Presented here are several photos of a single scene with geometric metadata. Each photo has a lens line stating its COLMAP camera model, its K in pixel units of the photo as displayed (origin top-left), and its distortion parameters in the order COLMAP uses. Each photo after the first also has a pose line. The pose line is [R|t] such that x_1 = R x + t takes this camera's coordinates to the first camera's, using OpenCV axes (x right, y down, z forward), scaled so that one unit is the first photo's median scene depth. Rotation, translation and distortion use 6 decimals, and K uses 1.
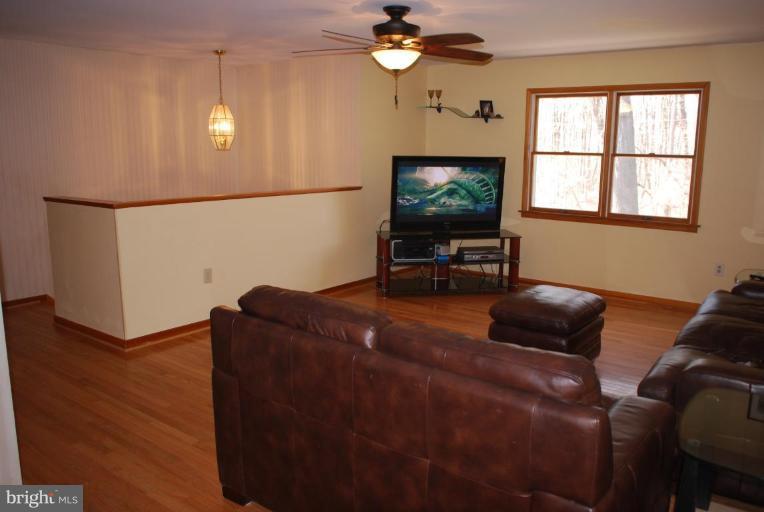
lens RADIAL K [[612.4, 0, 405.6], [0, 612.4, 255.2], [0, 0, 1]] dist [-0.058007, 0.011367]
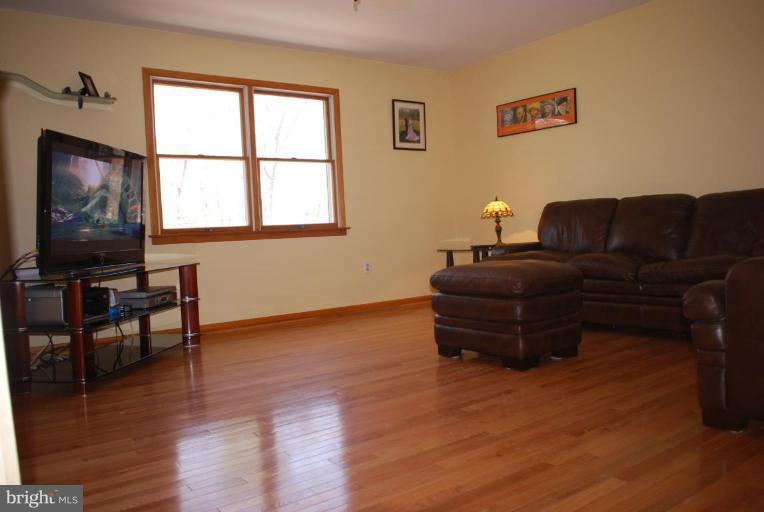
lens RADIAL K [[612.4, 0, 405.6], [0, 612.4, 255.2], [0, 0, 1]] dist [-0.058007, 0.011367]
pose [[0.291683, -0.068698, 0.954045, -0.420721], [0.221382, 0.975184, 0.002537, 0.013337], [-0.930543, 0.210469, 0.299653, 0.552463]]
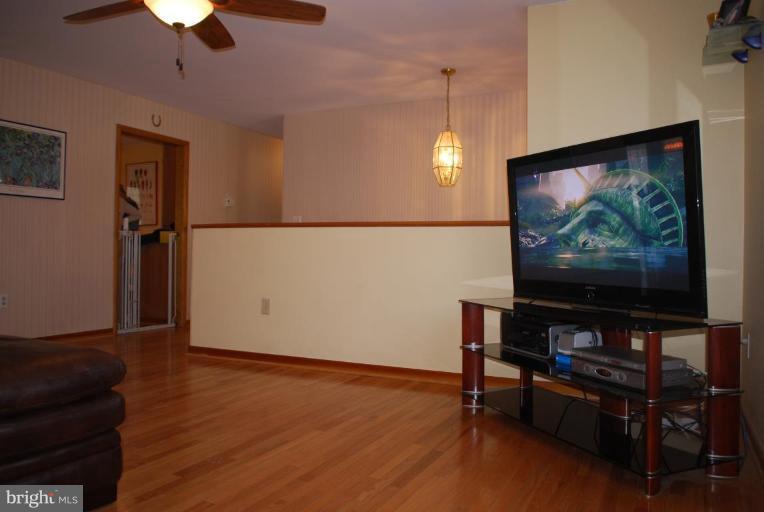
lens RADIAL K [[612.4, 0, 405.6], [0, 612.4, 255.2], [0, 0, 1]] dist [-0.058007, 0.011367]
pose [[0.194796, -0.005276, -0.980830, 0.497253], [-0.174125, 0.983916, -0.039874, -0.034722], [0.965264, 0.178555, 0.190744, 0.787632]]
